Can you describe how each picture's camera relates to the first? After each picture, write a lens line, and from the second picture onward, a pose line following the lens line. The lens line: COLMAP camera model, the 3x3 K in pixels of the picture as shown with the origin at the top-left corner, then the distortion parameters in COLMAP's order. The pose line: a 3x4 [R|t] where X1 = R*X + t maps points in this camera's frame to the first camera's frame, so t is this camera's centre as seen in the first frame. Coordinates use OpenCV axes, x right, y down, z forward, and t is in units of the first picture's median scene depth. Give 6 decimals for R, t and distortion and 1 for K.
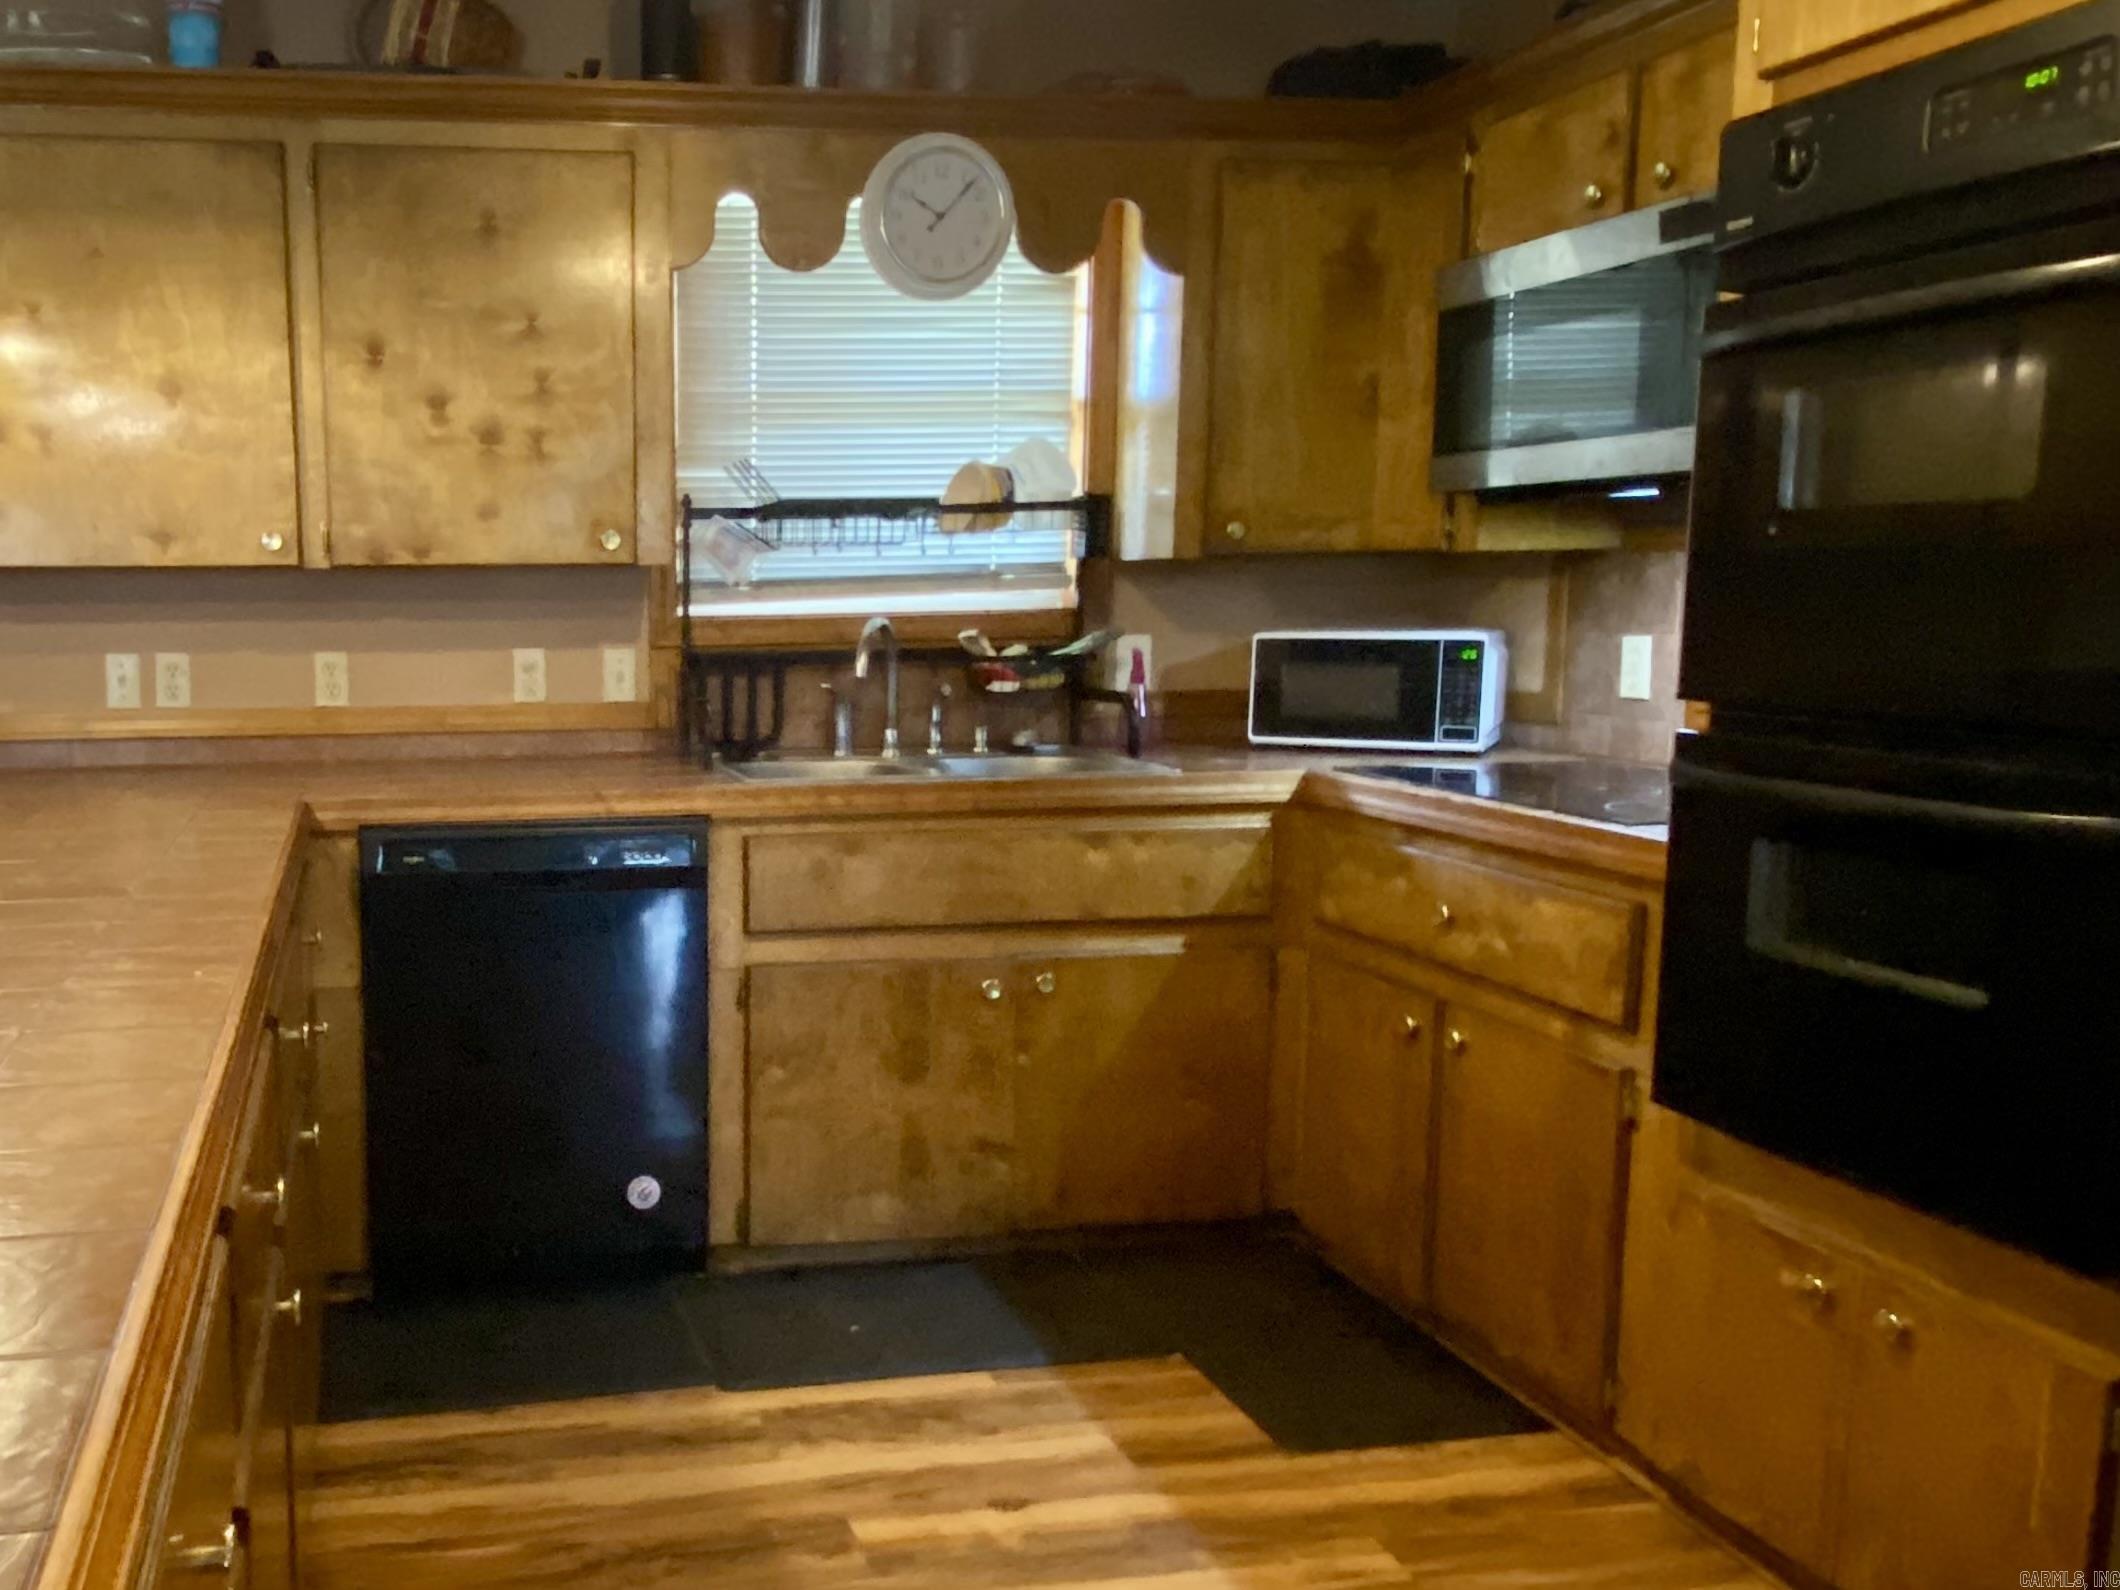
lens RADIAL K [[1715.3, 0, 617.3], [0, 1715.3, 815.8], [0, 0, 1]] dist [0.054281, -0.085093]
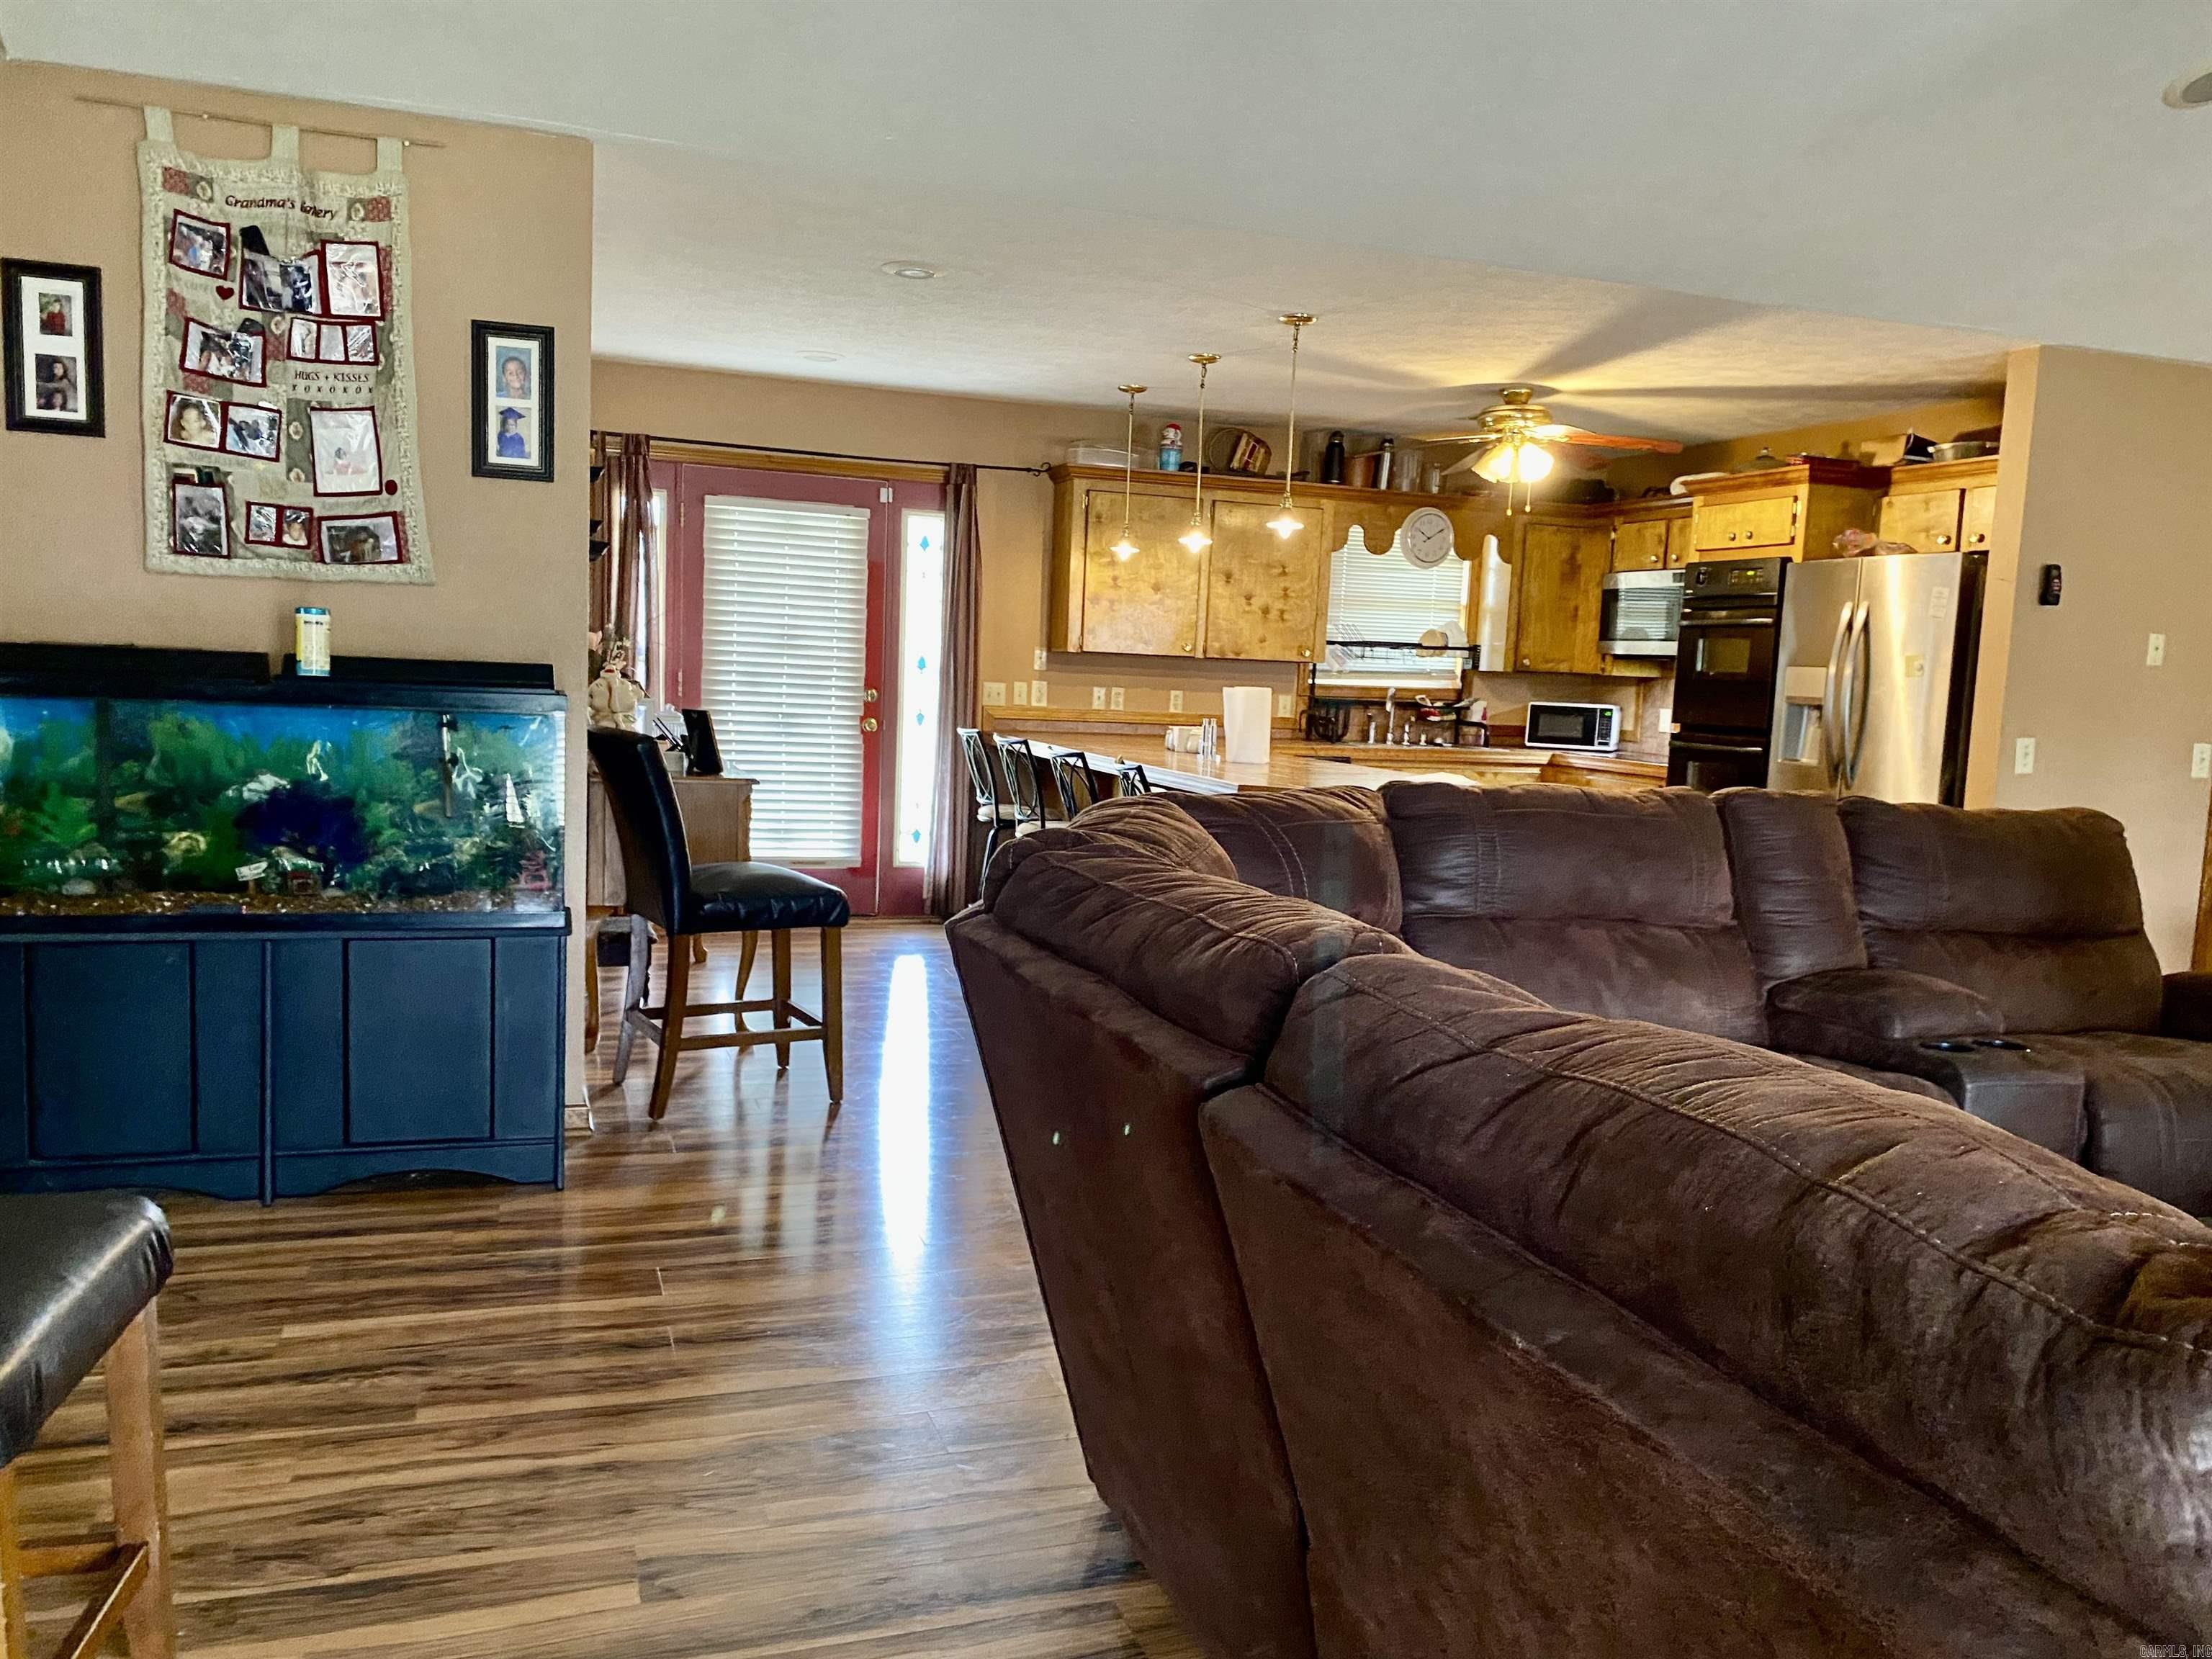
lens RADIAL K [[1667.1, 0, 1106.0], [0, 1667.1, 829.5], [0, 0, 1]] dist [0.014791, 0.007085]
pose [[0.980068, 0.035133, 0.195531, -0.746298], [-0.029450, 0.999057, -0.031895, 0.185894], [-0.196467, 0.025501, 0.980179, -1.336257]]
